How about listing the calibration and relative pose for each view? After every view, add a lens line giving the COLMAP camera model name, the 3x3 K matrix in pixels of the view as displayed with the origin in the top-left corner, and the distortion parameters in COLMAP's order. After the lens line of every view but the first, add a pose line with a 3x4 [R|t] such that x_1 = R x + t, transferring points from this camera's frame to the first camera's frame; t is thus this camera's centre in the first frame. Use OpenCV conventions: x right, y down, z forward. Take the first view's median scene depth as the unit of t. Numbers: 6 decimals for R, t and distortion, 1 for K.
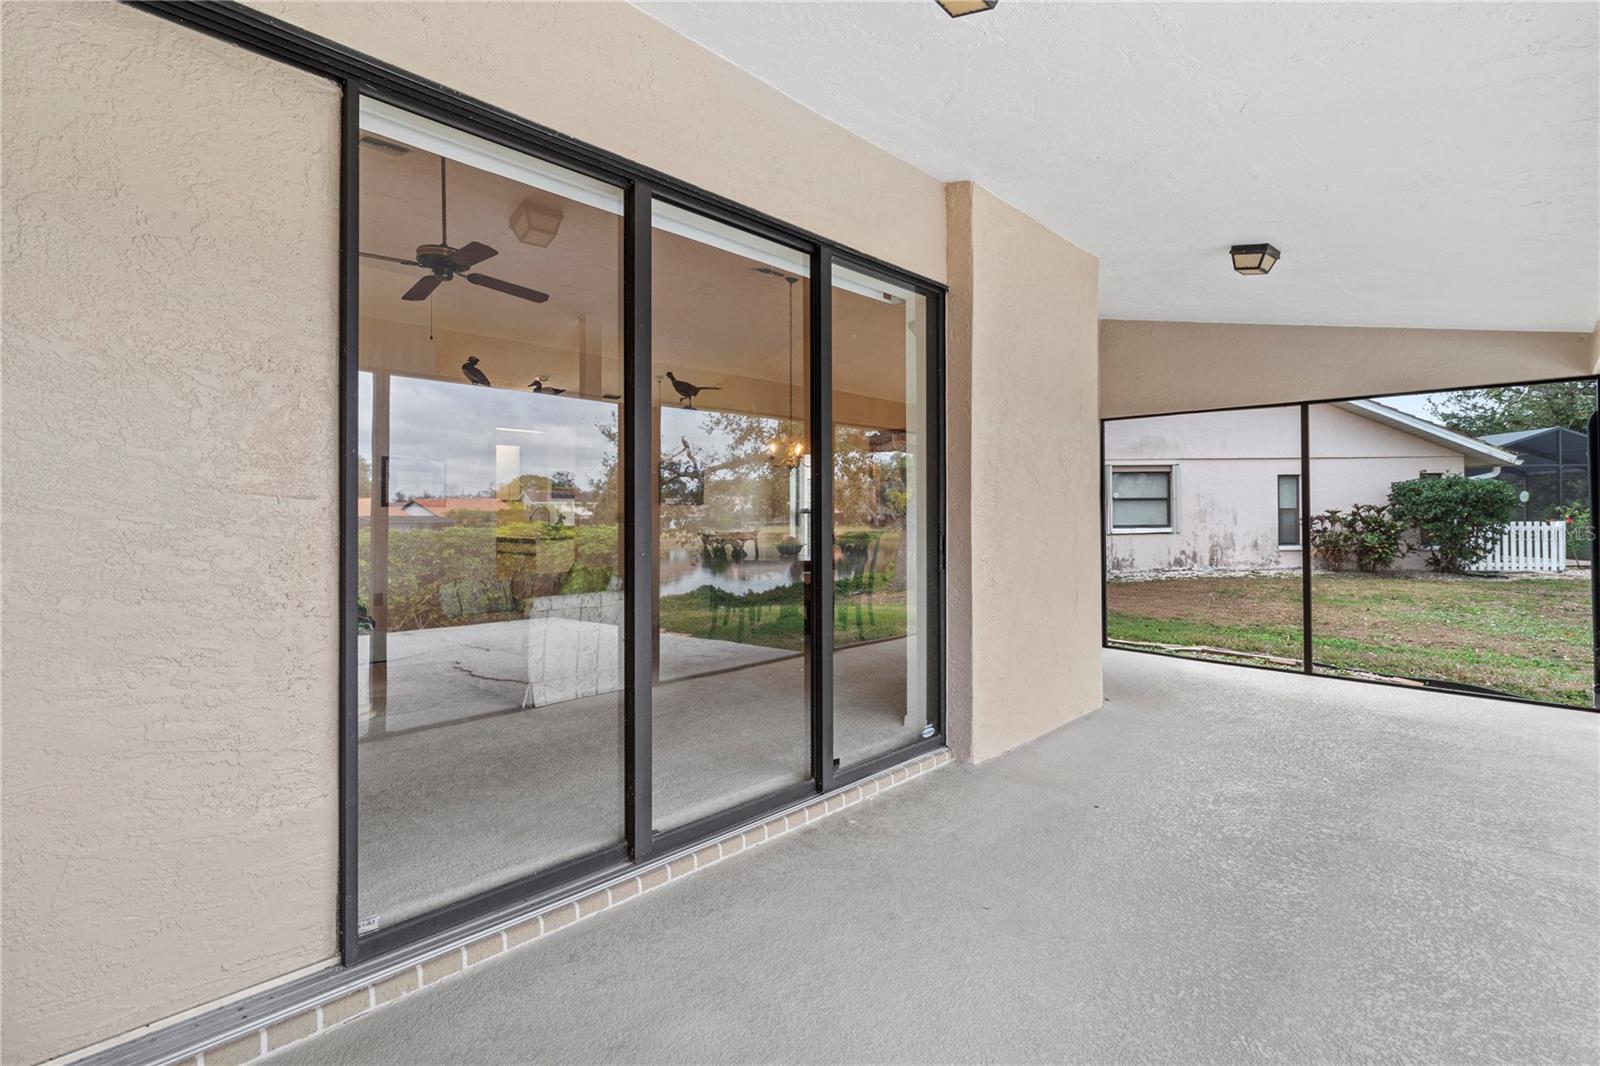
lens RADIAL K [[751.4, 0, 818.9], [0, 751.4, 496.5], [0, 0, 1]] dist [-0.000108, 0.000246]
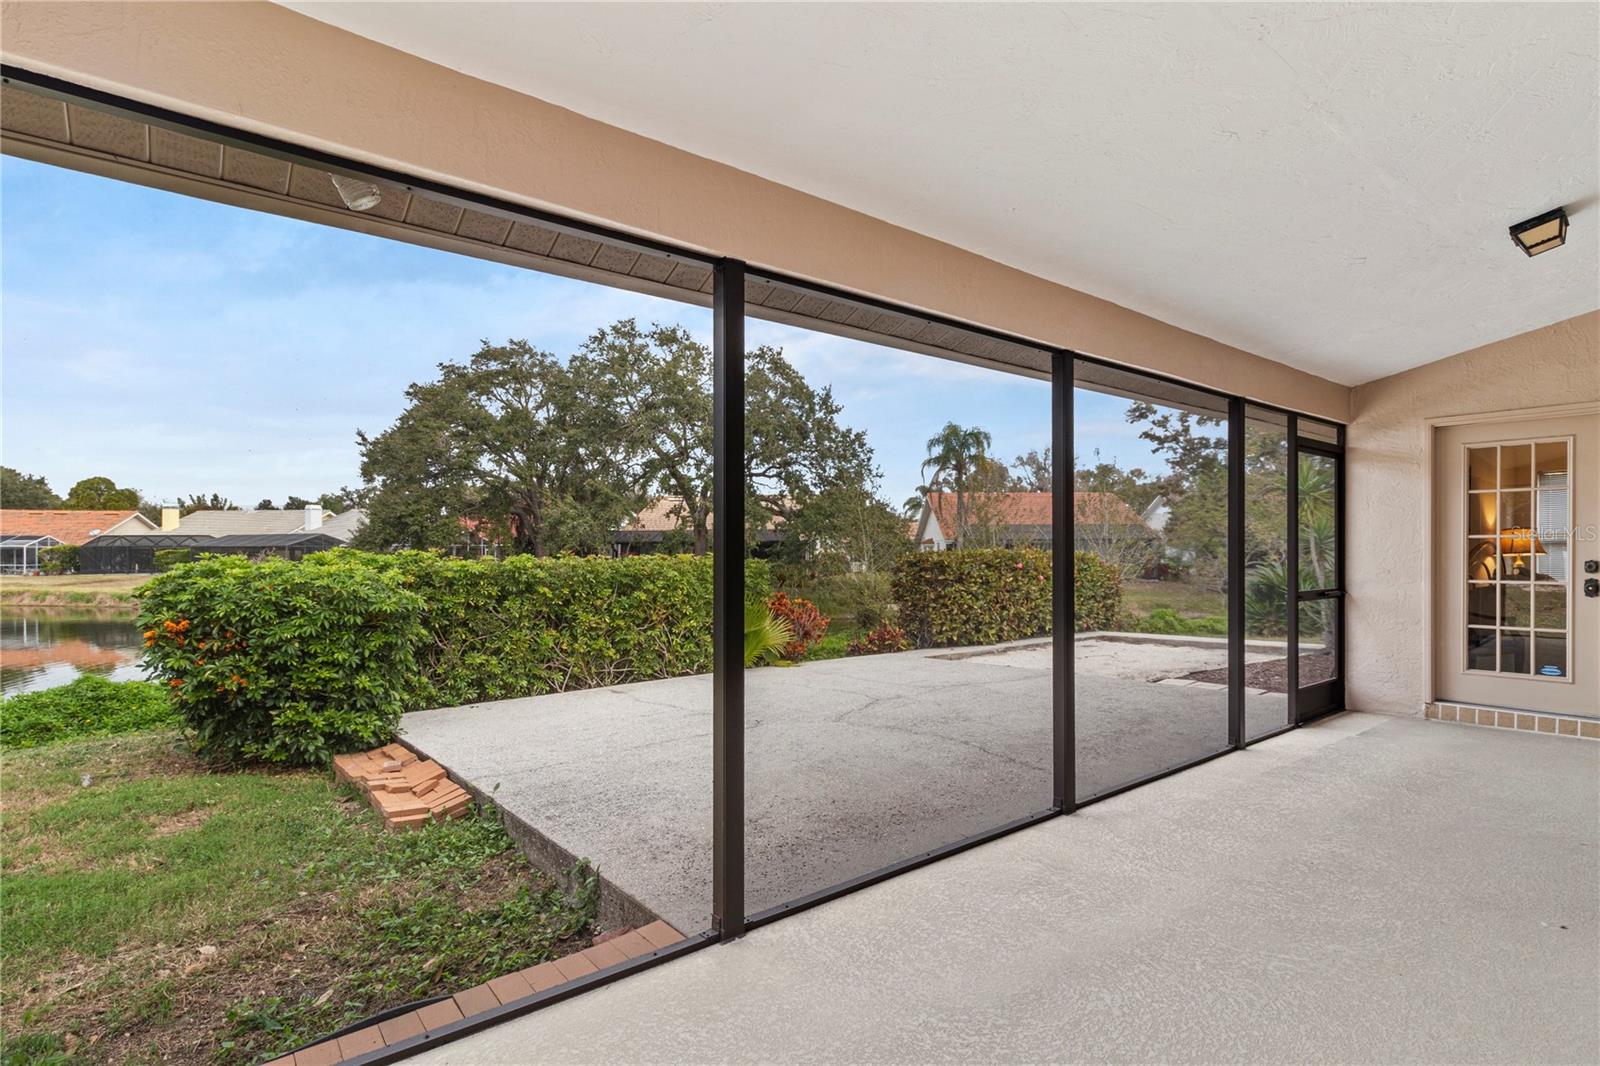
lens RADIAL K [[807.1, 0, 839.2], [0, 807.1, 570.0], [0, 0, 1]] dist [0.002519, 0.000395]
pose [[-0.993534, 0.002971, 0.113498, 0.241228], [0.001976, 0.999959, -0.008877, 0.014788], [-0.113520, -0.008596, -0.993499, 0.458408]]
